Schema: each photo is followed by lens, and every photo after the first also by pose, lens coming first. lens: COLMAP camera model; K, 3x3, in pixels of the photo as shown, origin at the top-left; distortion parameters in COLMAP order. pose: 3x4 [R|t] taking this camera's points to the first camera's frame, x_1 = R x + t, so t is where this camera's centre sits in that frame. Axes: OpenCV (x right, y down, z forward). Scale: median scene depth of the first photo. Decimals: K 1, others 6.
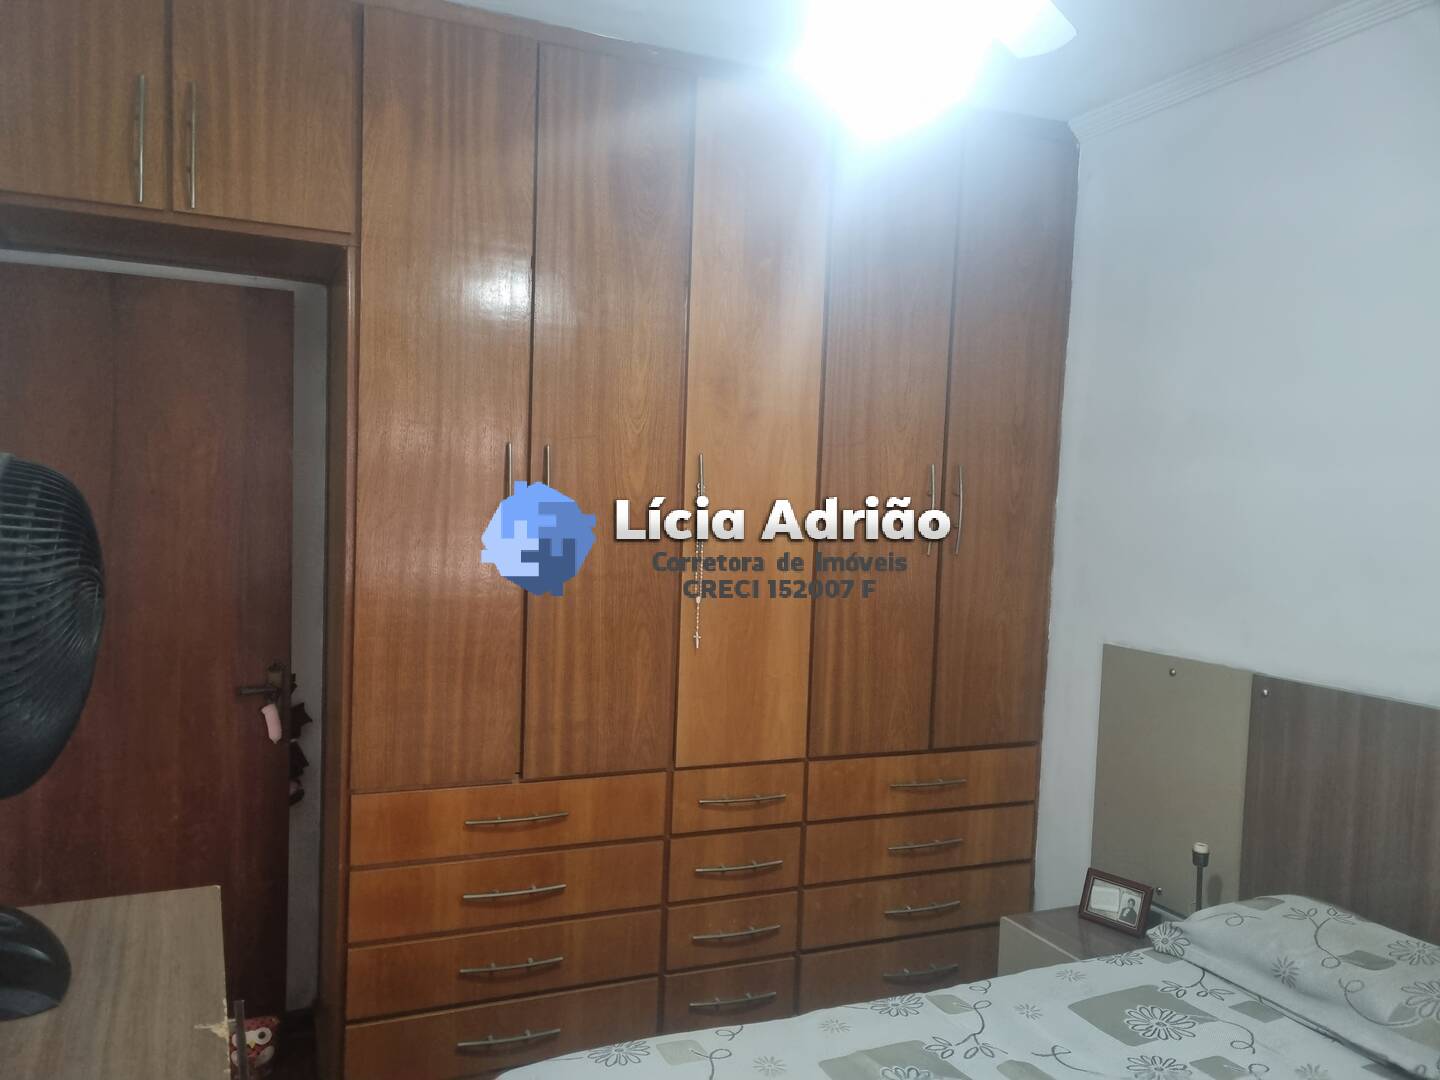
lens RADIAL K [[1082.0, 0, 701.4], [0, 1082.0, 562.0], [0, 0, 1]] dist [0.059359, -0.049154]
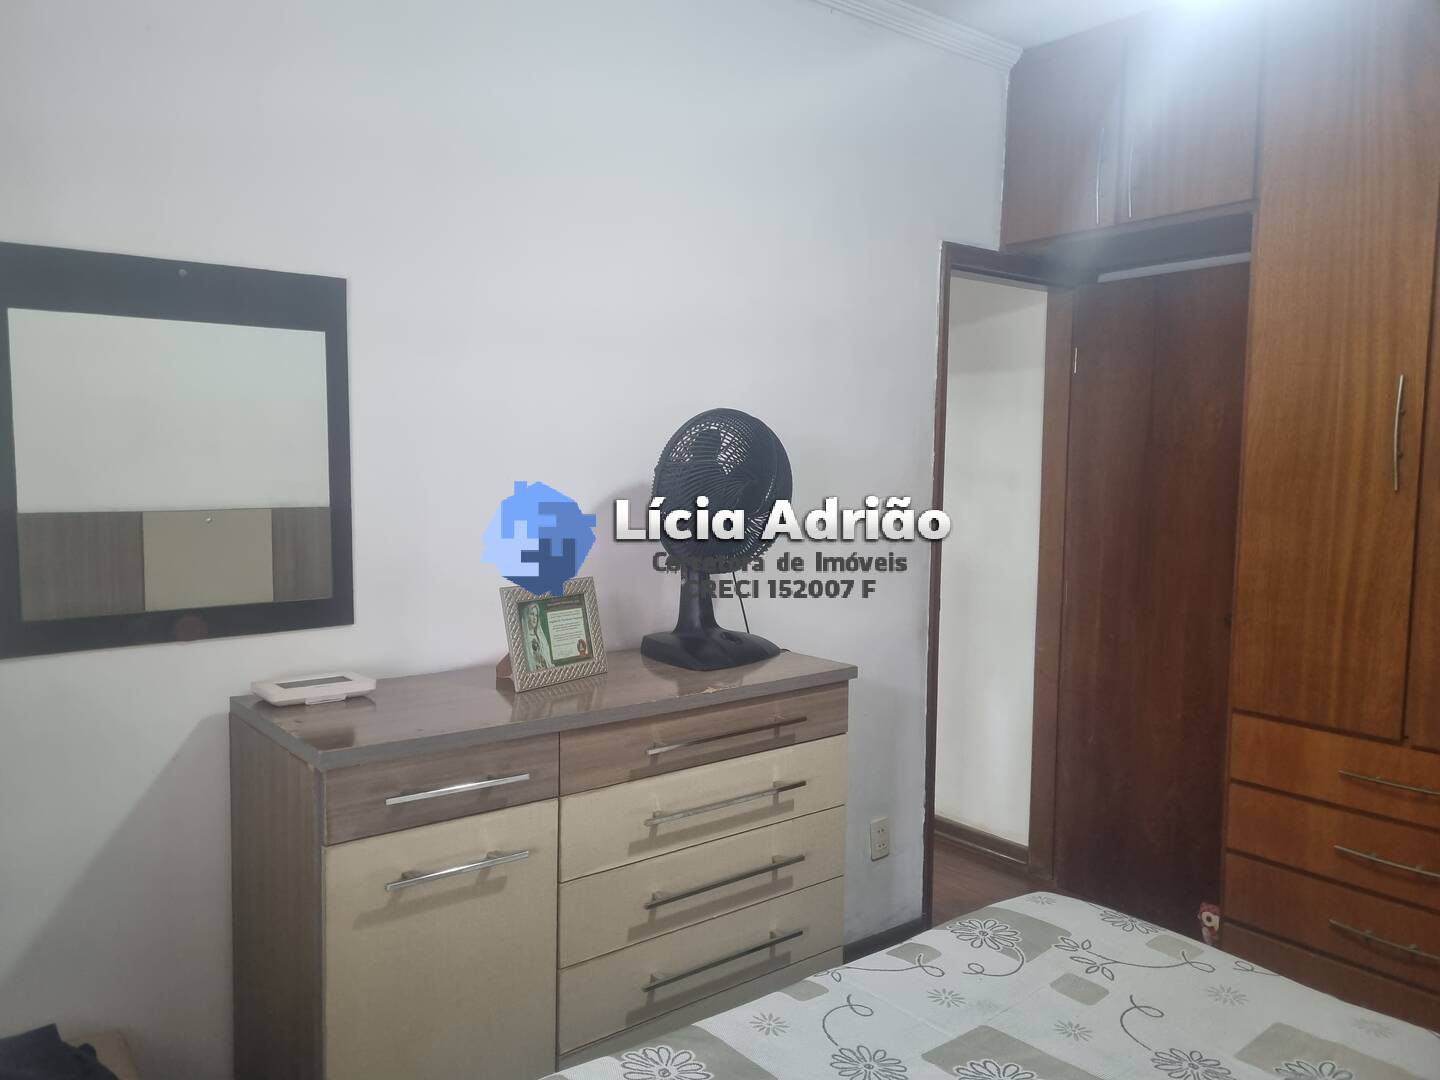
lens RADIAL K [[1082.0, 0, 706.9], [0, 1082.0, 553.4], [0, 0, 1]] dist [0.059359, -0.049154]
pose [[0.257961, 0.056627, -0.964495, 0.540087], [-0.059710, 0.997307, 0.042584, 0.034825], [0.964309, 0.046605, 0.260647, 0.176843]]
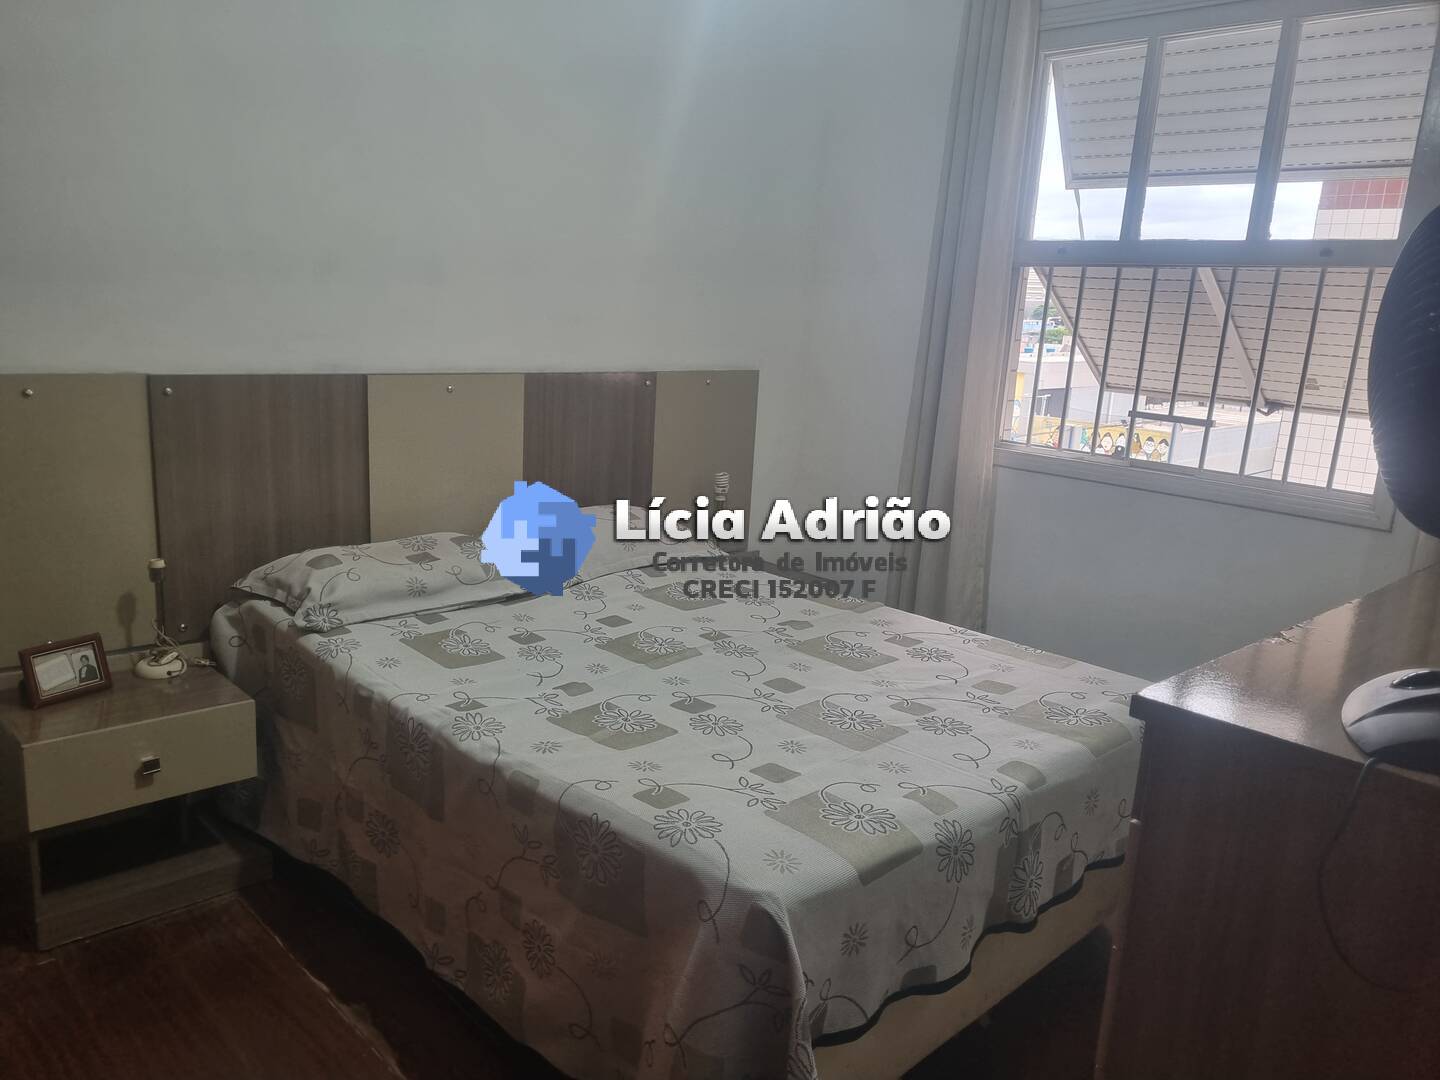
lens RADIAL K [[1082.0, 0, 709.3], [0, 1082.0, 536.5], [0, 0, 1]] dist [0.059359, -0.049154]
pose [[-0.338420, -0.252337, 0.906531, -0.536690], [-0.010812, 0.964354, 0.264396, -0.020688], [-0.940933, 0.079675, -0.329085, 0.795412]]
